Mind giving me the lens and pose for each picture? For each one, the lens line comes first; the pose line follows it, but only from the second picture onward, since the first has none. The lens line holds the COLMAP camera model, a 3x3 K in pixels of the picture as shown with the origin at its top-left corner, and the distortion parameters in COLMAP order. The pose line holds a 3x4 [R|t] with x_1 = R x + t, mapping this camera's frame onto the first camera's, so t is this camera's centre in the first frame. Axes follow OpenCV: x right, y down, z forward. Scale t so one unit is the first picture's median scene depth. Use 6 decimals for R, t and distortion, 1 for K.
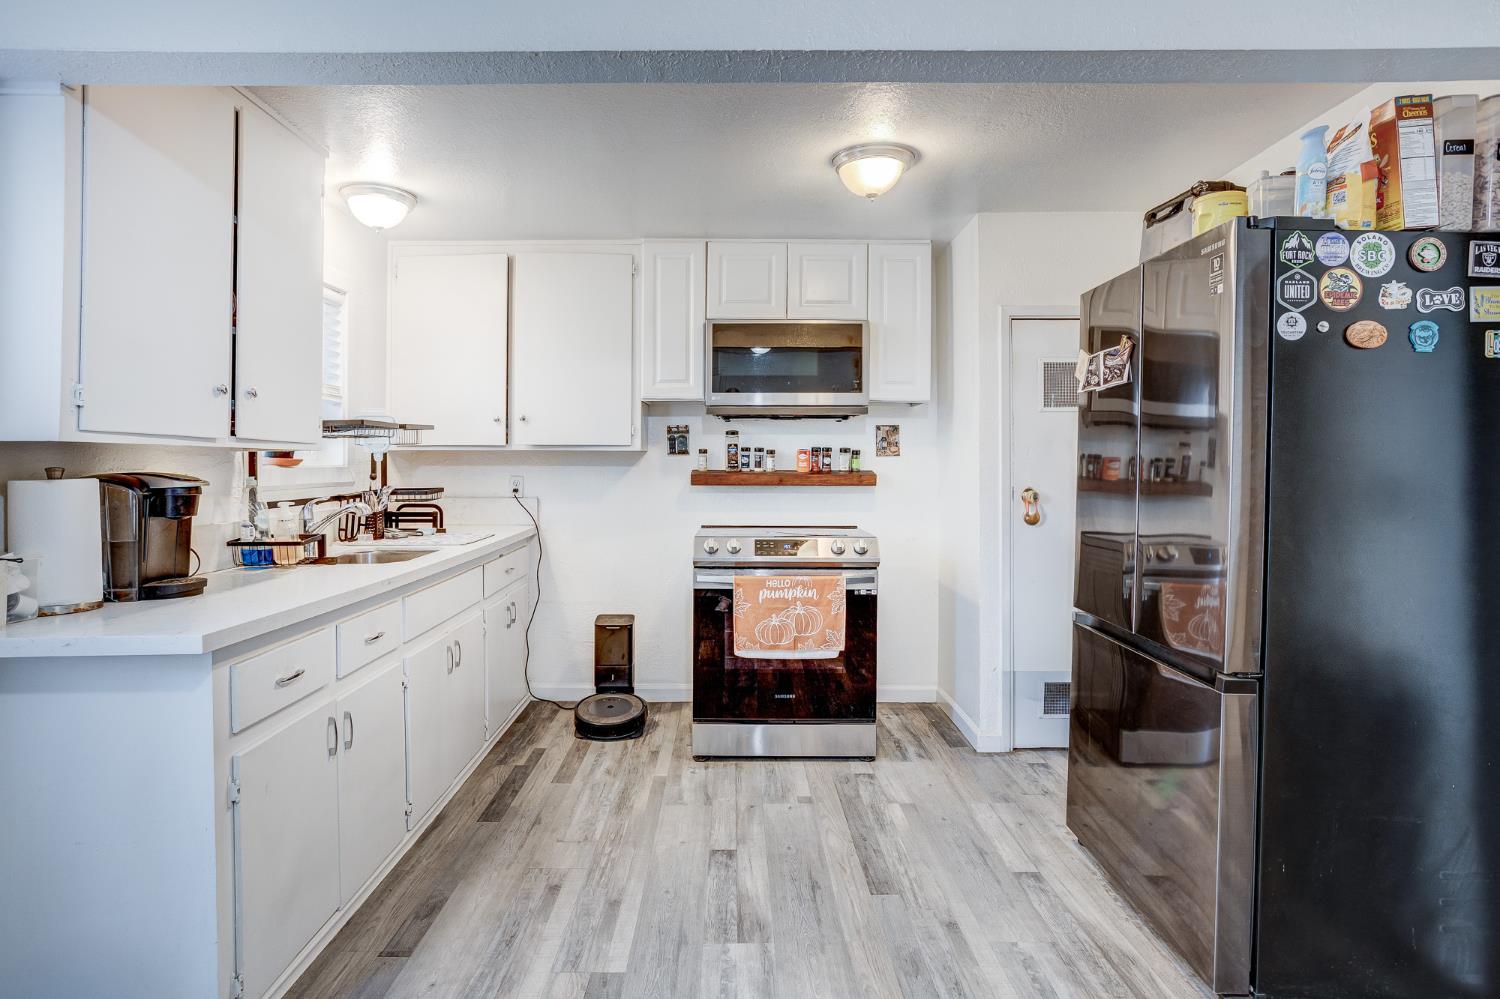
lens RADIAL K [[756.0, 0, 749.6], [0, 756.0, 448.0], [0, 0, 1]] dist [-0.059941, 0.033974]
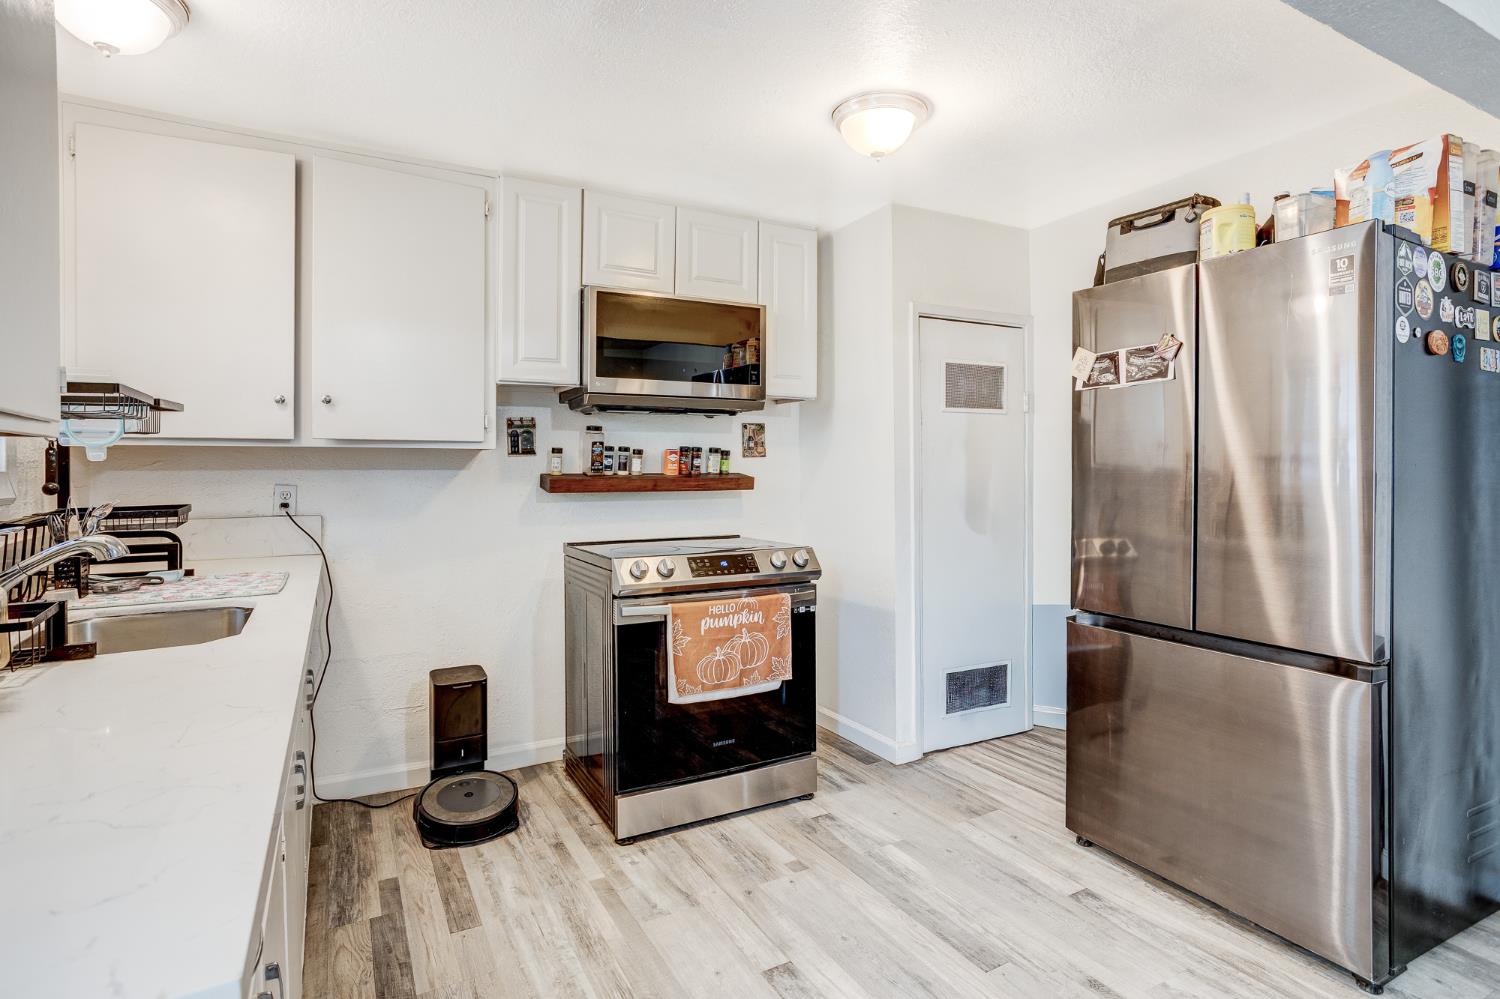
lens RADIAL K [[731.9, 0, 747.2], [0, 731.9, 457.9], [0, 0, 1]] dist [-0.053829, 0.030900]
pose [[0.885974, 0.001504, 0.463732, -0.296726], [-0.003879, 0.999984, 0.004168, 0.009988], [-0.463719, -0.005492, 0.885965, 0.266713]]
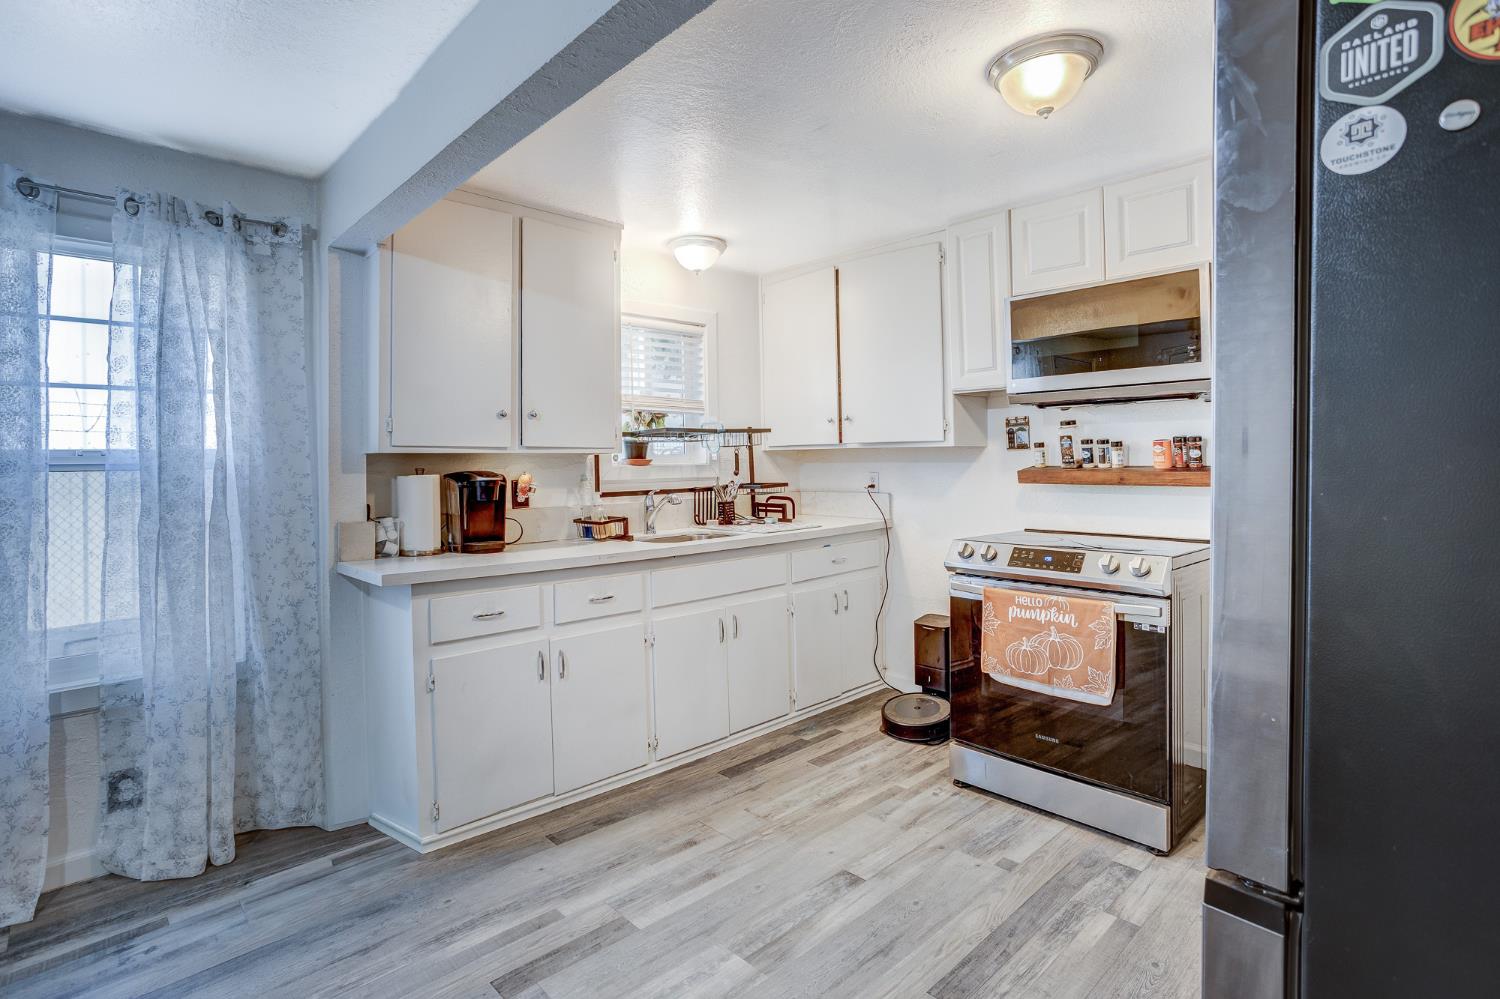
lens RADIAL K [[729.5, 0, 772.4], [0, 729.5, 451.7], [0, 0, 1]] dist [-0.050416, 0.030391]
pose [[0.698064, -0.017968, -0.715810, 0.400518], [0.024663, 0.999695, -0.001042, 0.006518], [0.715611, -0.016926, 0.698294, 0.225722]]
